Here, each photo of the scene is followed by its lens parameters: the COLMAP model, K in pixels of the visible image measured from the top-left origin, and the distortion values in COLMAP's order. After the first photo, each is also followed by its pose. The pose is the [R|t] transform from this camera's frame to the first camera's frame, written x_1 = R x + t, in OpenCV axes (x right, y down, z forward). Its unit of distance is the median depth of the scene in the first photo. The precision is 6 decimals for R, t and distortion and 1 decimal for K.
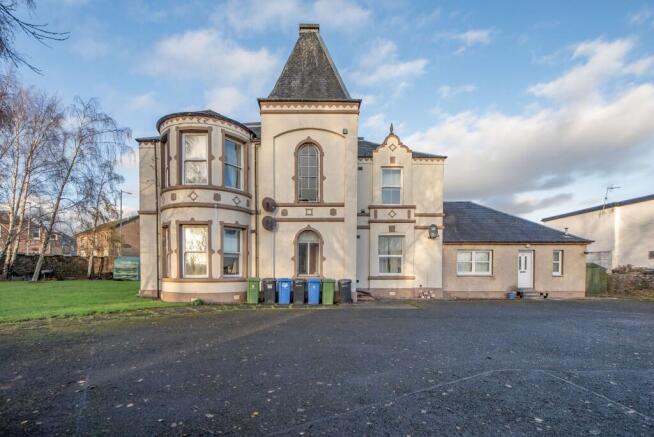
lens RADIAL K [[284.0, 0, 305.8], [0, 284.0, 271.7], [0, 0, 1]] dist [-0.017436, -0.000080]
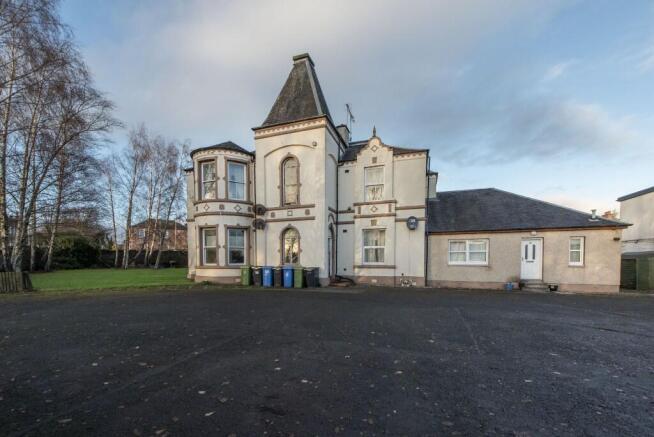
lens RADIAL K [[259.1, 0, 327.0], [0, 259.1, 264.8], [0, 0, 1]] dist [0.001601, 0.000103]
pose [[0.944229, 0.004234, -0.329262, 0.488224], [-0.001077, 0.999952, 0.009771, 0.003800], [0.329288, -0.008871, 0.944188, -0.019724]]
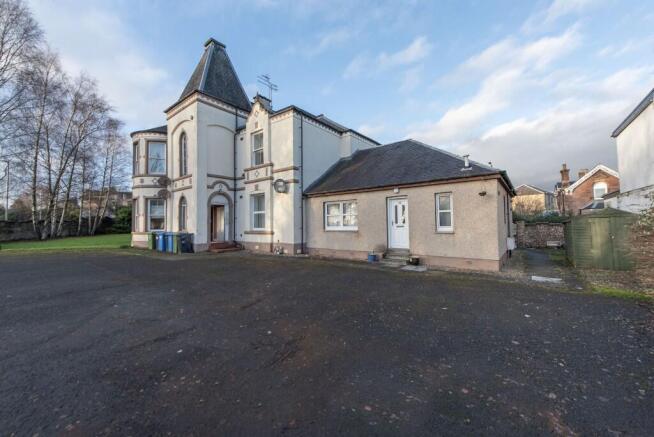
lens RADIAL K [[255.2, 0, 337.7], [0, 255.2, 215.5], [0, 0, 1]] dist [0.017207, 0.000039]
pose [[0.798127, -0.030350, -0.601725, 1.194966], [0.005331, 0.999047, -0.043320, -0.000024], [0.602466, 0.031367, 0.797528, 0.428332]]
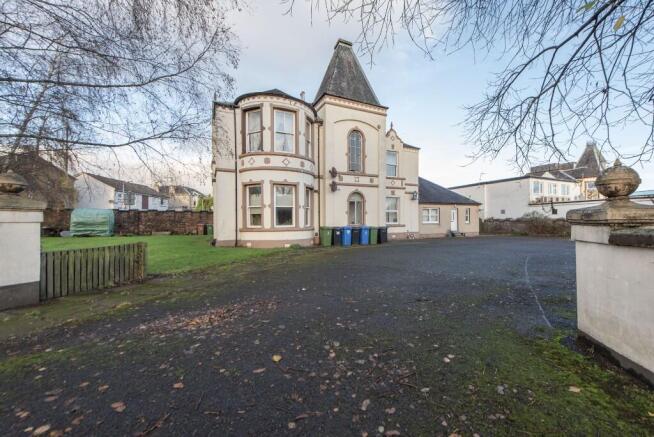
lens RADIAL K [[263.7, 0, 347.2], [0, 263.7, 219.8], [0, 0, 1]] dist [-0.000098, 0.000006]
pose [[0.891636, -0.006834, 0.452702, -0.564482], [0.016066, 0.999734, -0.016551, 0.009914], [-0.452468, 0.022030, 0.891508, -0.128345]]
